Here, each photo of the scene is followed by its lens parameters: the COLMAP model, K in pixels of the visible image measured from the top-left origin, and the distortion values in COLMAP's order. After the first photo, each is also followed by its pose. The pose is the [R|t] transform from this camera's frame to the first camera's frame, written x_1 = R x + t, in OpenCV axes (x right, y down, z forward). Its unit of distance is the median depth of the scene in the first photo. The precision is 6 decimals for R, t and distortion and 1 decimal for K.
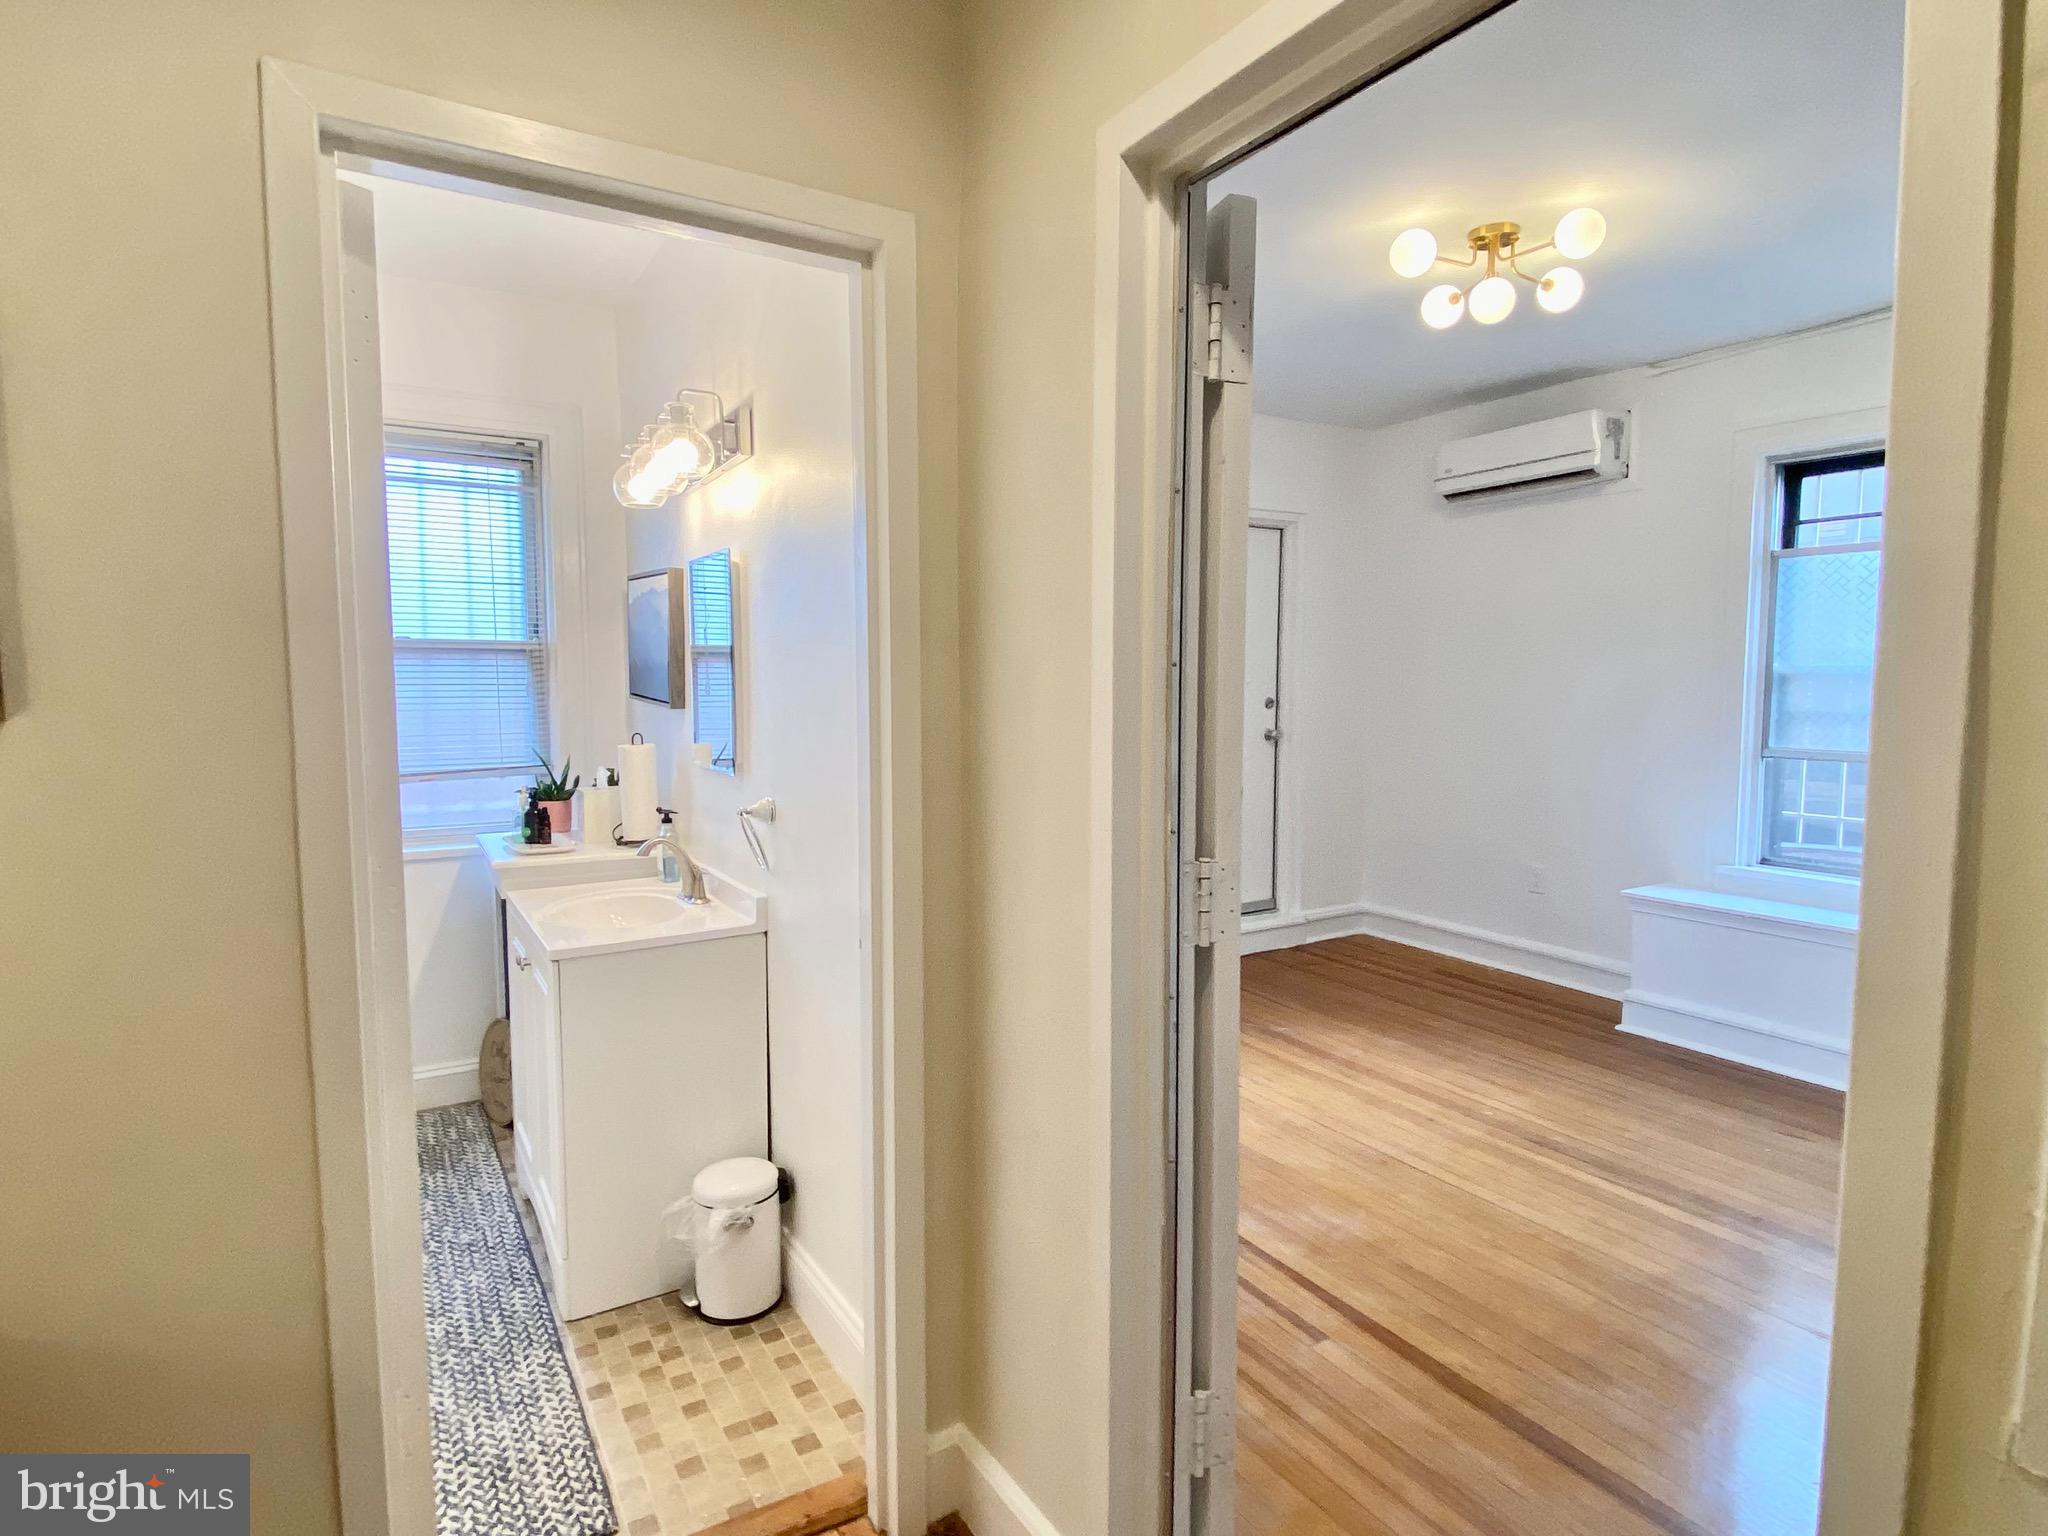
lens RADIAL K [[1070.4, 0, 1023.9], [0, 1070.4, 772.2], [0, 0, 1]] dist [0.059424, -0.059532]
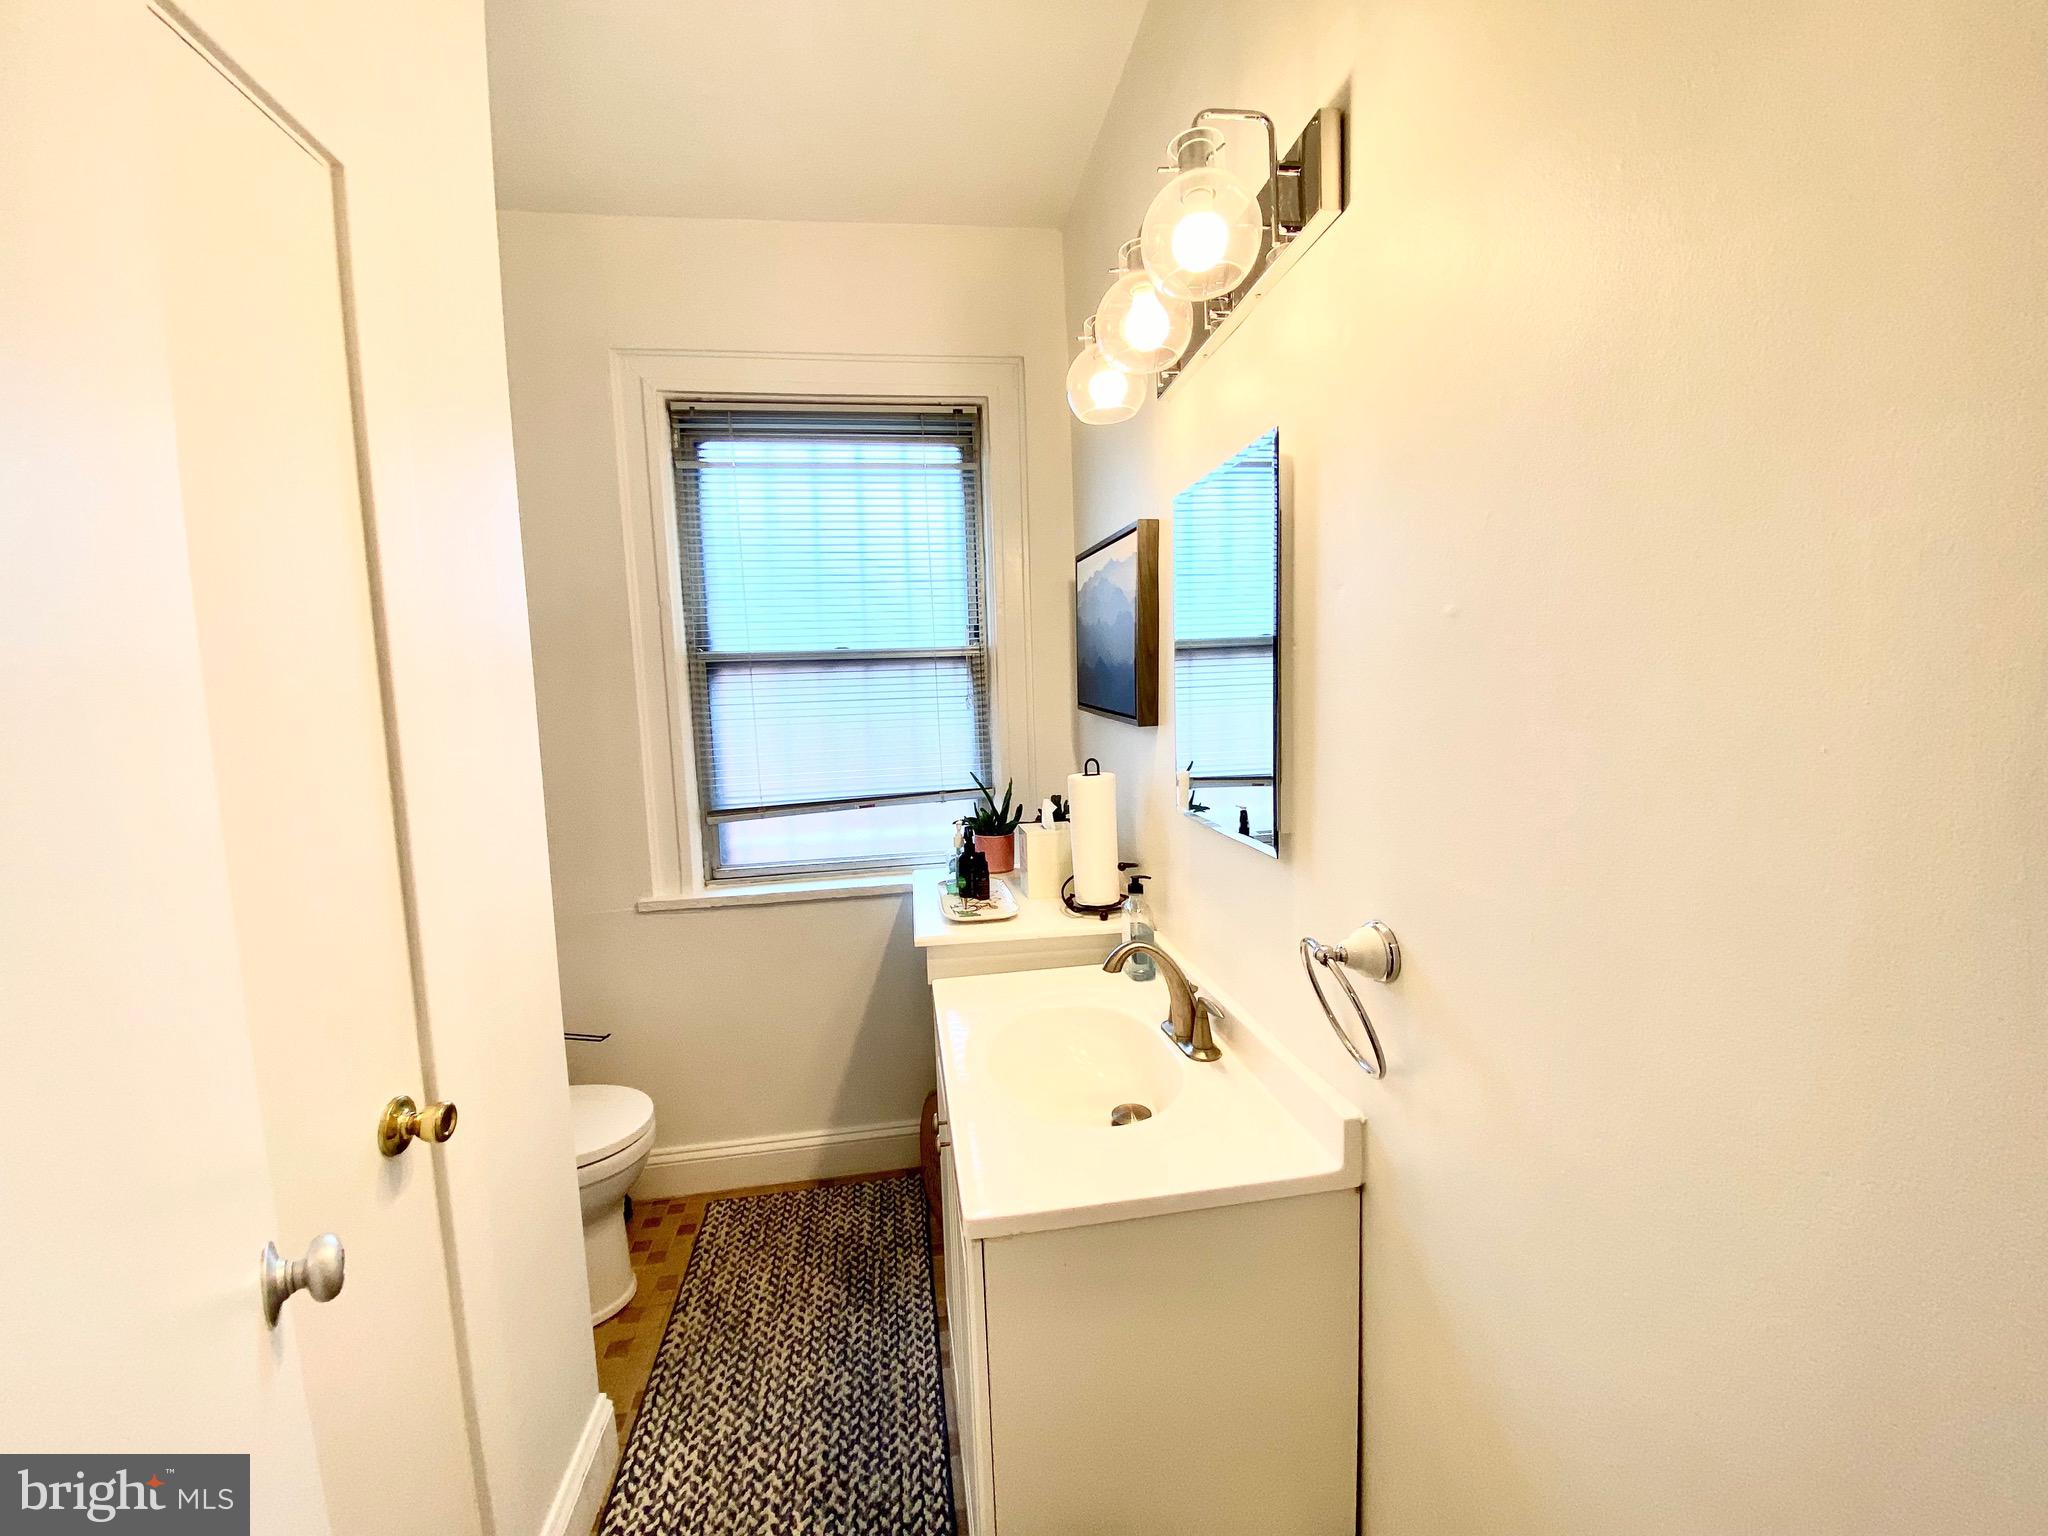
lens RADIAL K [[834.2, 0, 1017.8], [0, 834.2, 772.2], [0, 0, 1]] dist [-0.000446, -0.000353]
pose [[0.920860, 0.004864, -0.389863, -0.183158], [0.004710, 0.999710, 0.023597, -0.040388], [0.389865, -0.023566, 0.920571, 0.454536]]
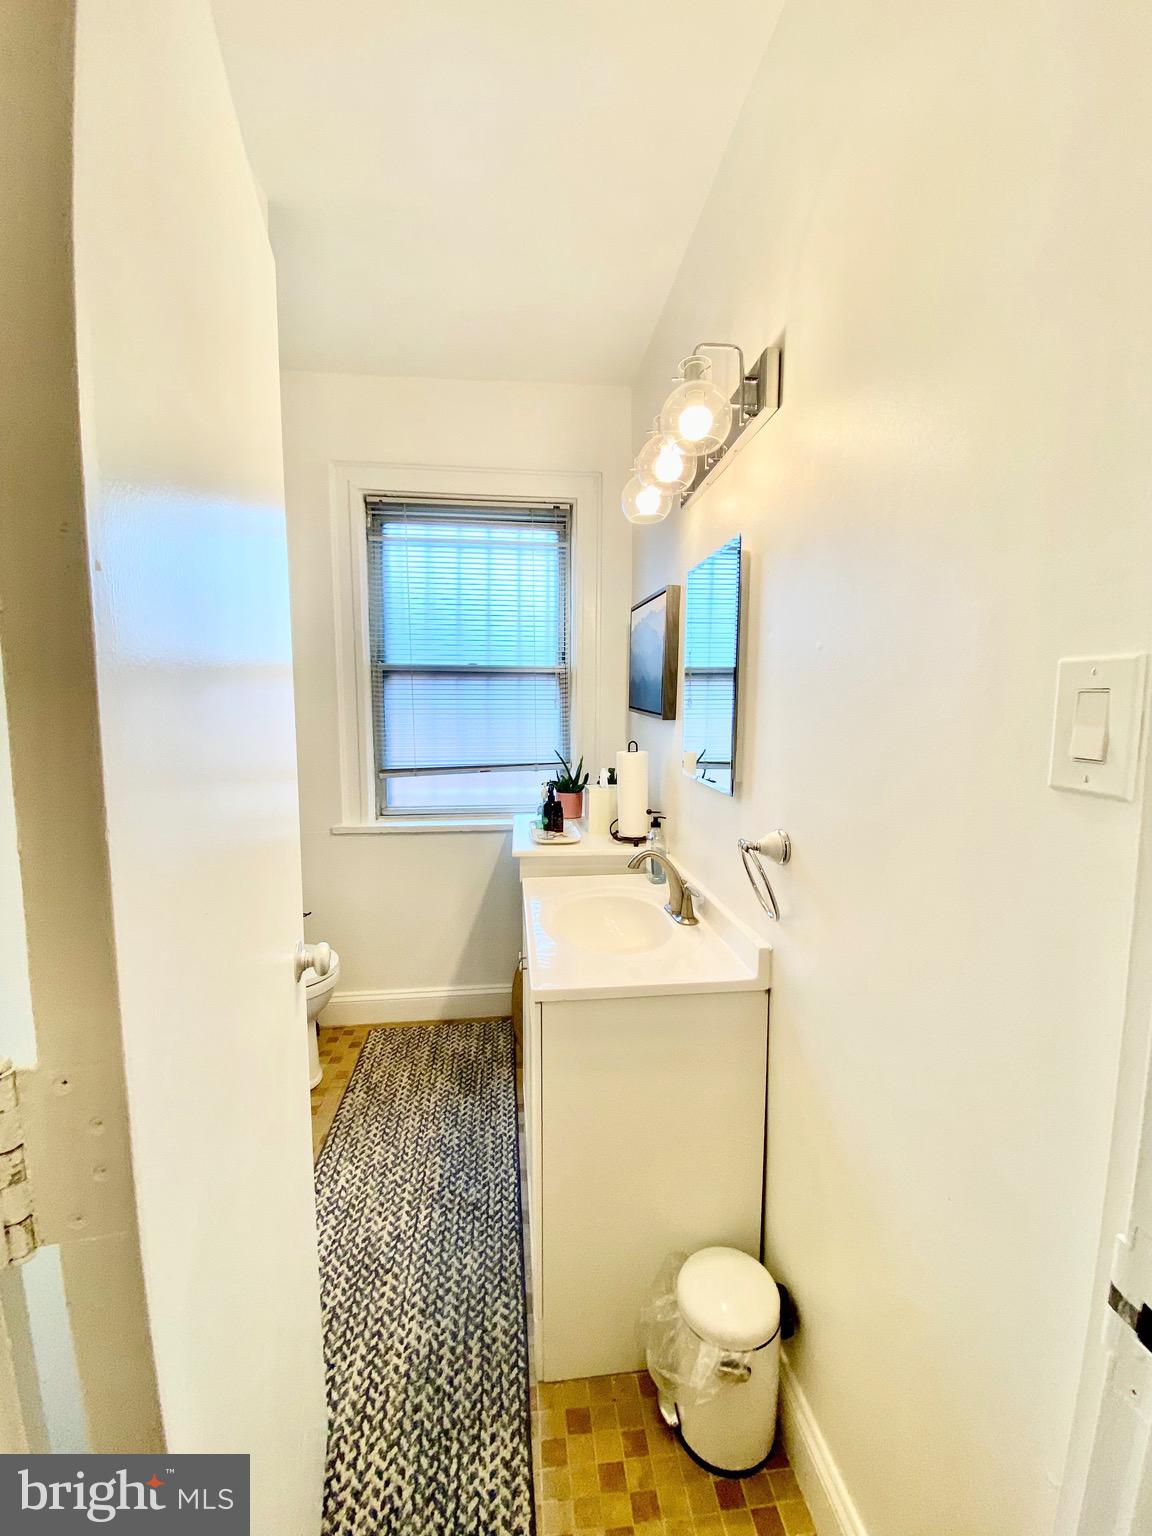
lens RADIAL K [[624.1, 0, 576.0], [0, 624.1, 768.0], [0, 0, 1]] dist [0.018732, -0.000045]
pose [[0.904993, 0.042981, -0.423250, -0.136635], [-0.035308, 0.999039, 0.025956, -0.023037], [0.423959, -0.008546, 0.905641, 0.385363]]
